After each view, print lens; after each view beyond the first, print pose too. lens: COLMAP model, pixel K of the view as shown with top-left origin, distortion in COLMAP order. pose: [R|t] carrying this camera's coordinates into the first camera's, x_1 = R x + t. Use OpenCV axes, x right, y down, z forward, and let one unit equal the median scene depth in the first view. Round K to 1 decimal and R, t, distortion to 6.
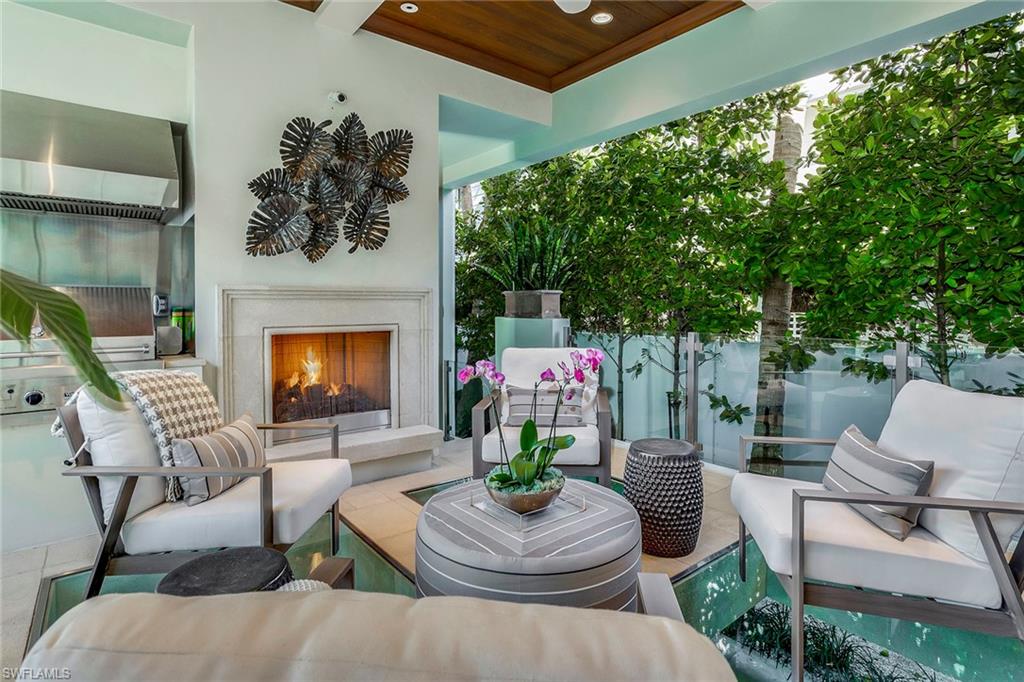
lens RADIAL K [[517.9, 0, 512.8], [0, 517.9, 311.7], [0, 0, 1]] dist [-0.045103, -0.000149]
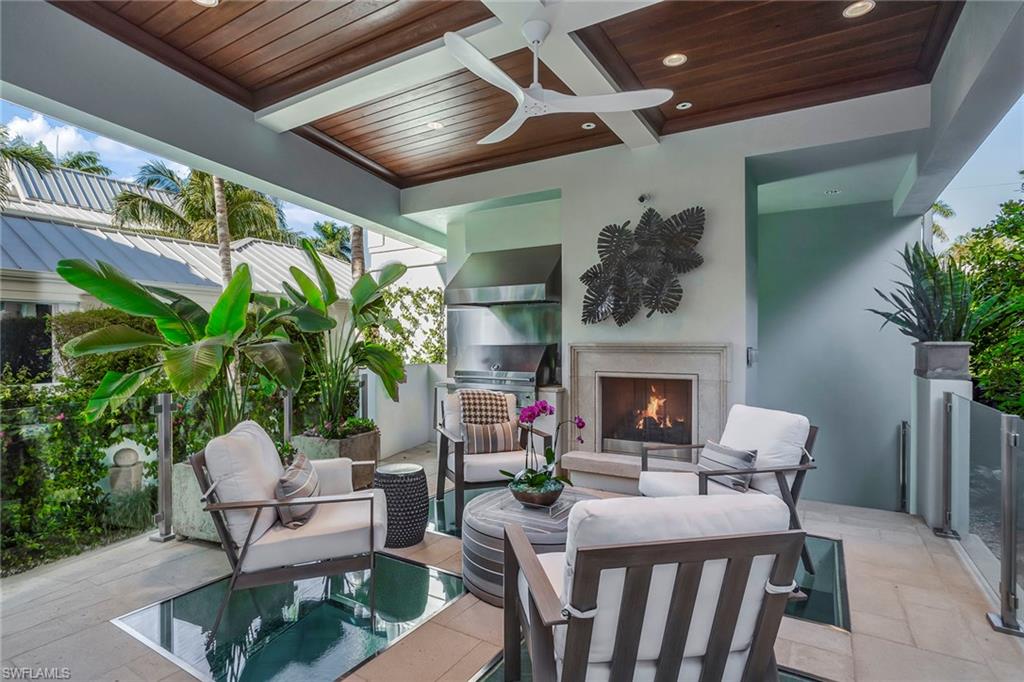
lens RADIAL K [[529.8, 0, 499.9], [0, 529.8, 331.6], [0, 0, 1]] dist [-0.043143, -0.000076]
pose [[0.334815, -0.007055, -0.942257, 0.840364], [-0.009391, 0.999897, -0.010823, -0.063142], [0.942237, 0.012473, 0.334714, 0.215082]]
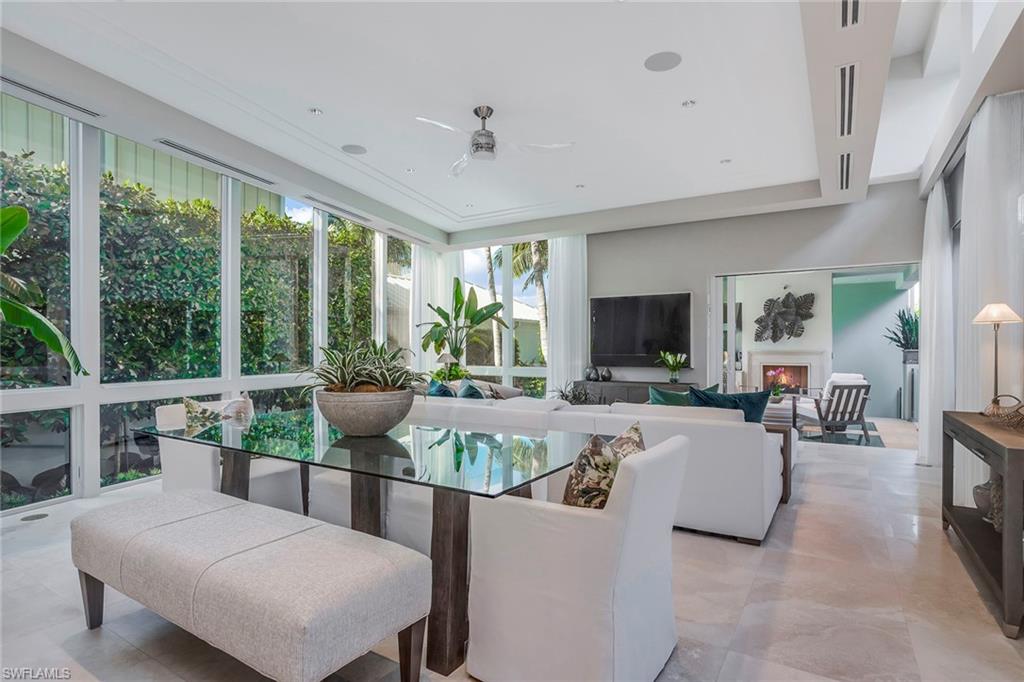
lens RADIAL K [[530.8, 0, 507.1], [0, 530.8, 350.7], [0, 0, 1]] dist [-0.041730, 0.000197]
pose [[0.326233, 0.009364, -0.945243, 2.117919], [-0.007707, 0.999944, 0.007246, -0.059658], [0.945258, 0.004921, 0.326287, -1.602053]]
